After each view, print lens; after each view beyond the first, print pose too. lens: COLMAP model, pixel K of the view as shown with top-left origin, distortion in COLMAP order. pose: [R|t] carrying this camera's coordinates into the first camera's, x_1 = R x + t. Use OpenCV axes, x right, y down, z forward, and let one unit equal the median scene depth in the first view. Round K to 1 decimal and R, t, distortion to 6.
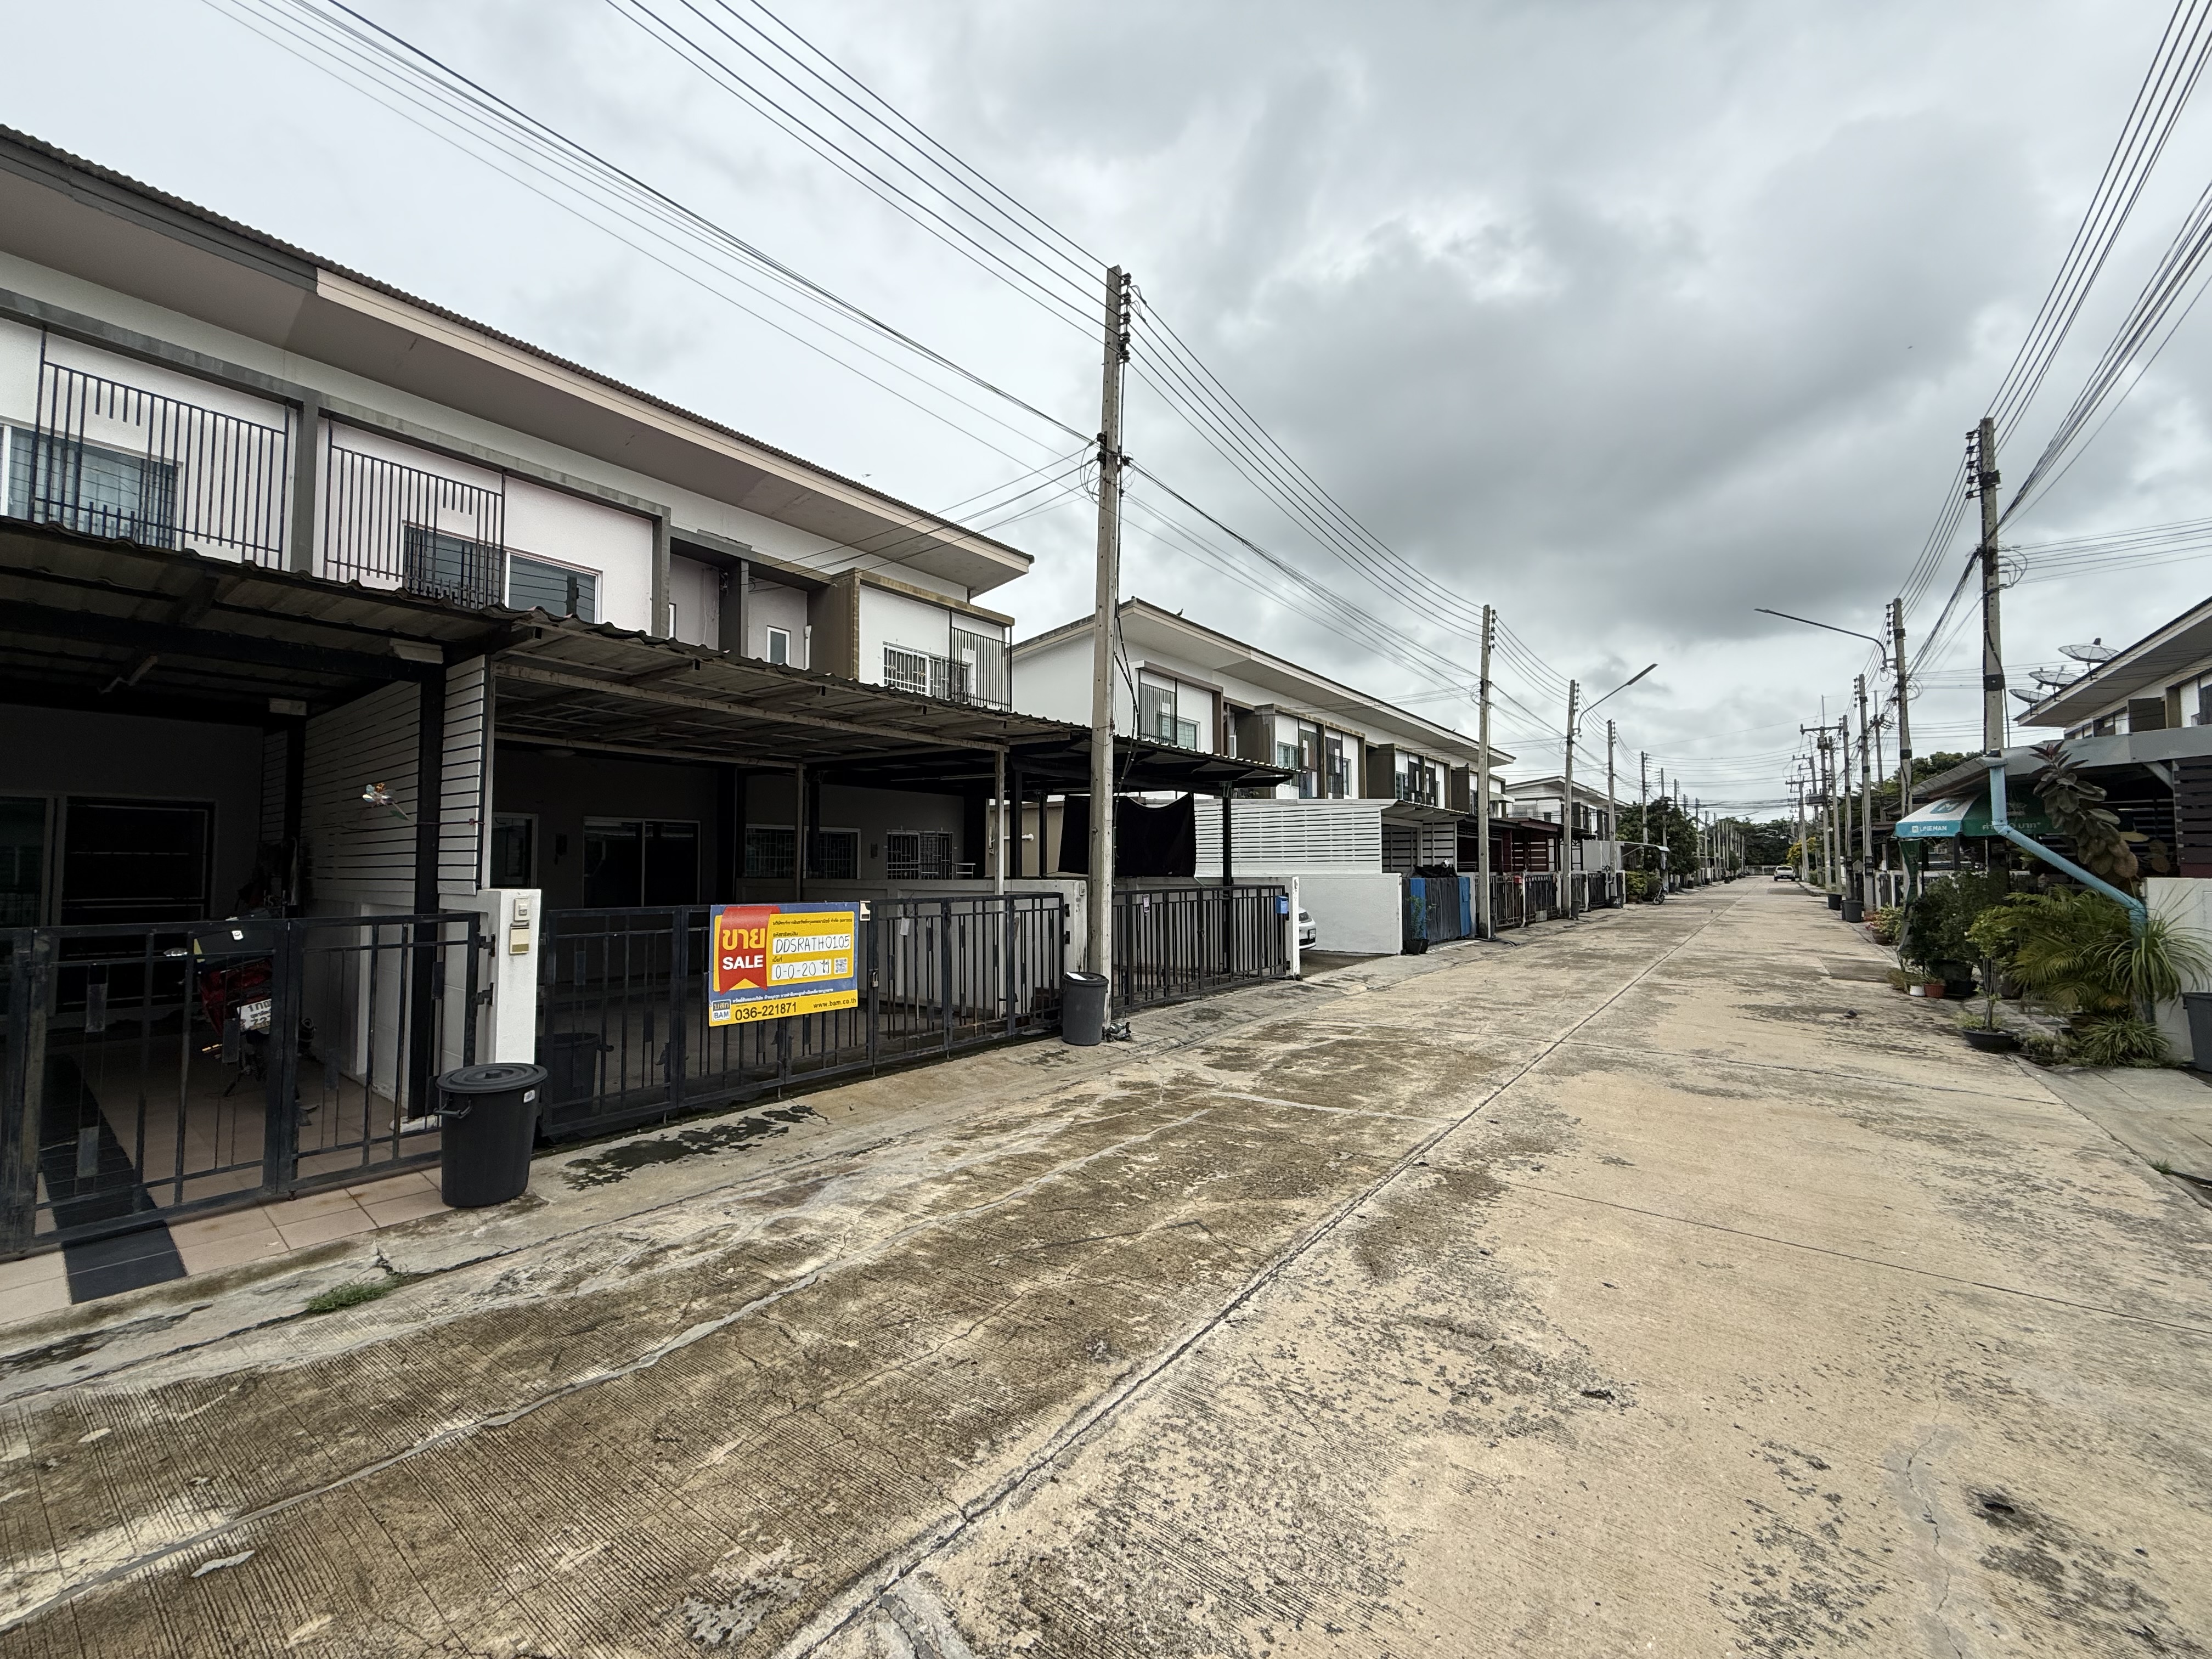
lens RADIAL K [[872.7, 0, 1097.8], [0, 872.7, 826.7], [0, 0, 1]] dist [-0.000360, 0.000085]
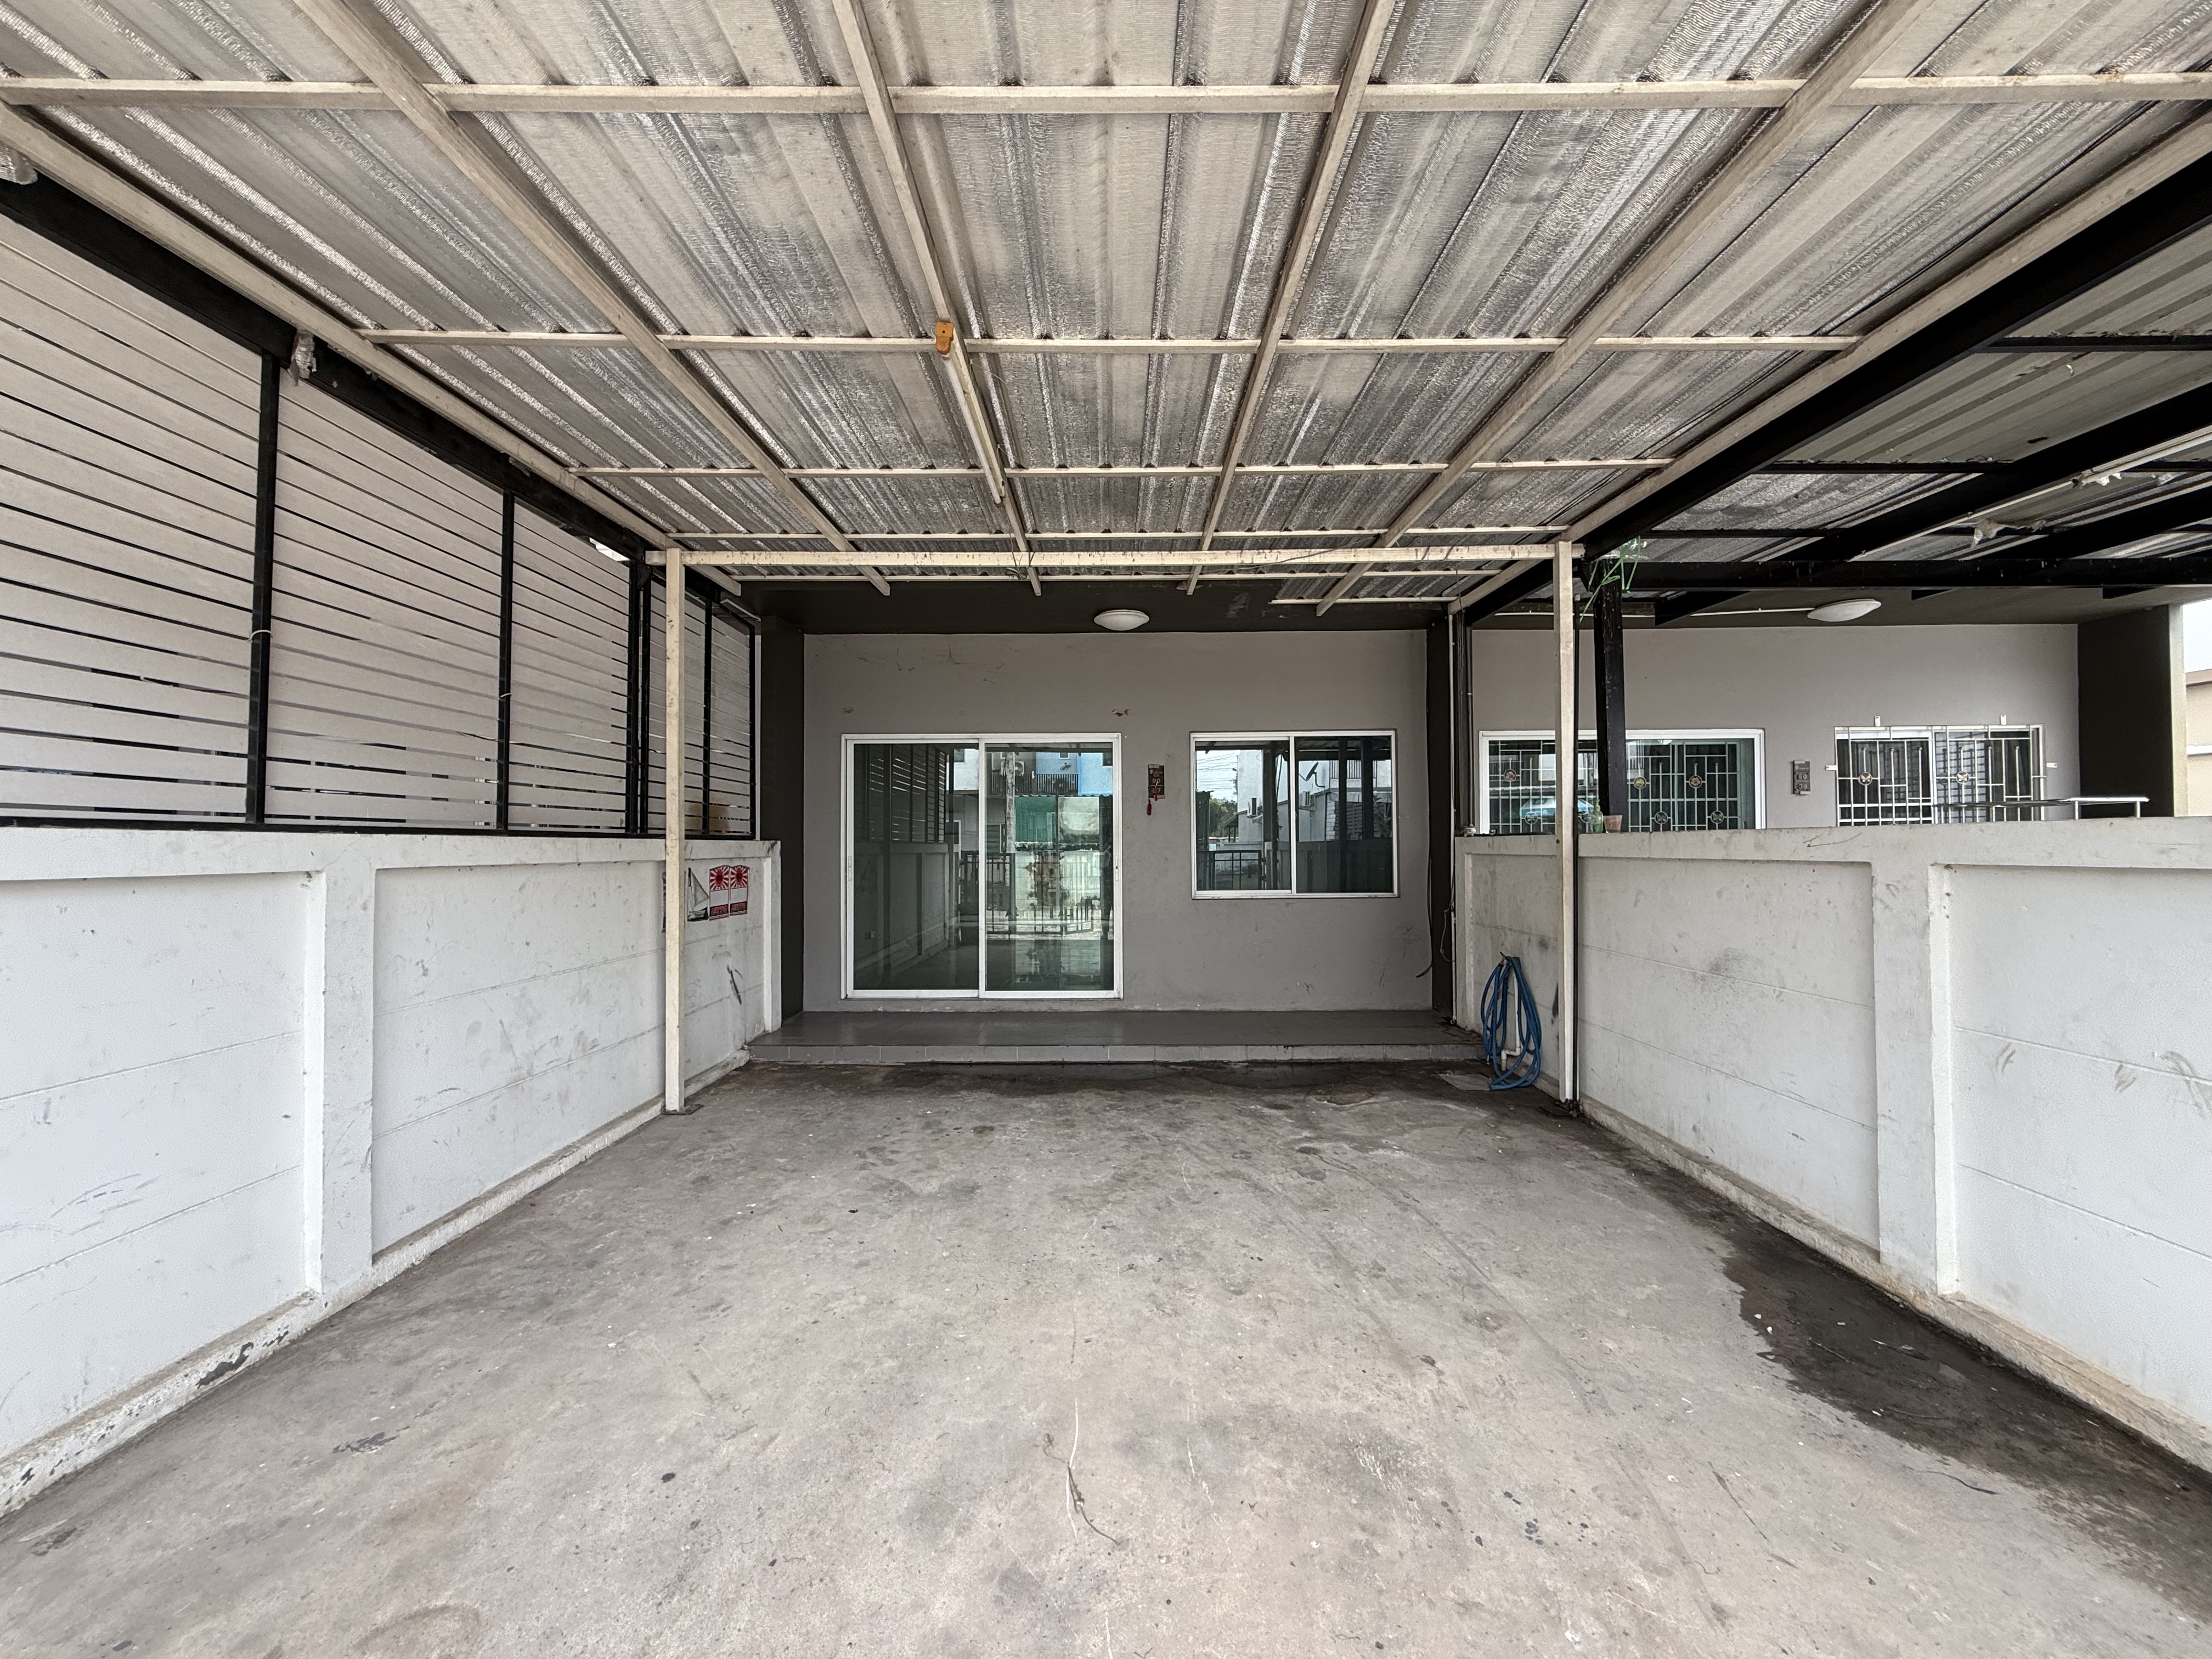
lens RADIAL K [[872.2, 0, 1101.7], [0, 872.2, 828.5], [0, 0, 1]] dist [0.000110, 0.000150]
pose [[0.604416, -0.012186, -0.796575, -0.353584], [0.041719, 0.998995, 0.016372, 0.094851], [0.795576, -0.043128, 0.604317, 1.353822]]
